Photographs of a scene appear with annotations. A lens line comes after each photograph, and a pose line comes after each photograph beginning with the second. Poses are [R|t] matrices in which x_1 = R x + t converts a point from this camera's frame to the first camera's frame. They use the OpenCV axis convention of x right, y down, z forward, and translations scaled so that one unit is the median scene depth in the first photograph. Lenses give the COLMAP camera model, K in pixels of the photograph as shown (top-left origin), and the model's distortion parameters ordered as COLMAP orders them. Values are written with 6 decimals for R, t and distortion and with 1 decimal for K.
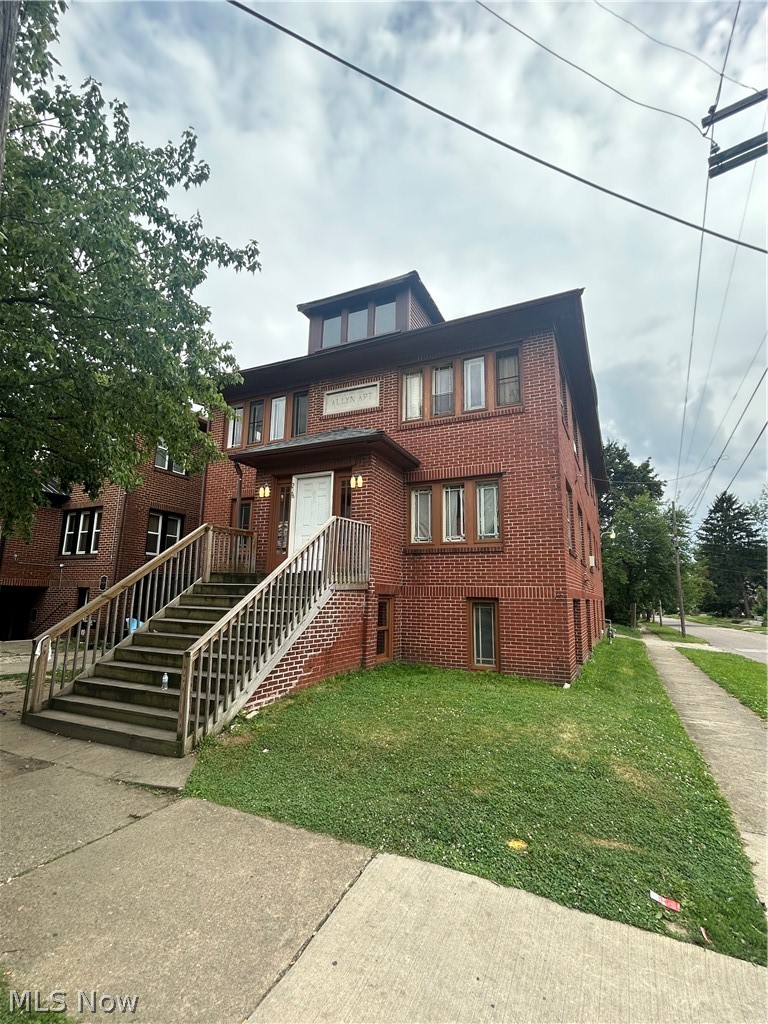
lens RADIAL K [[475.4, 0, 384.0], [0, 475.4, 512.0], [0, 0, 1]] dist [-0.001824, 0.000785]
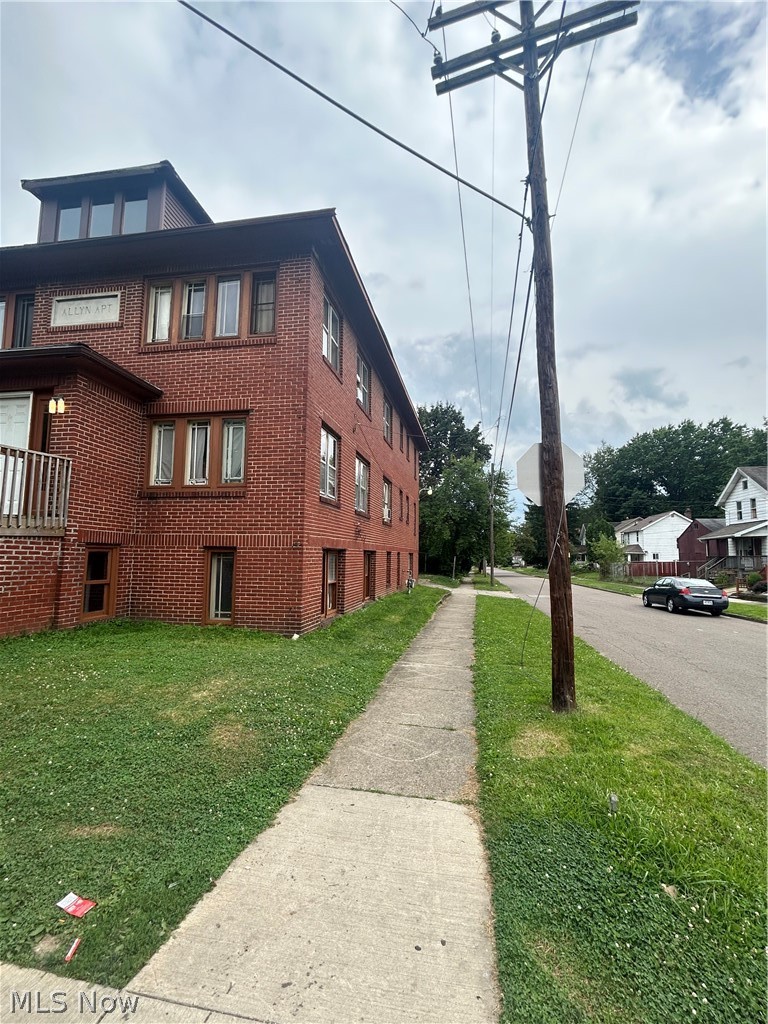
lens RADIAL K [[475.4, 0, 384.0], [0, 475.4, 512.0], [0, 0, 1]] dist [-0.001824, 0.000785]
pose [[0.962620, 0.019919, 0.270123, 0.246038], [-0.044531, 0.995360, 0.085293, 0.021167], [-0.267171, -0.094134, 0.959040, 0.046342]]
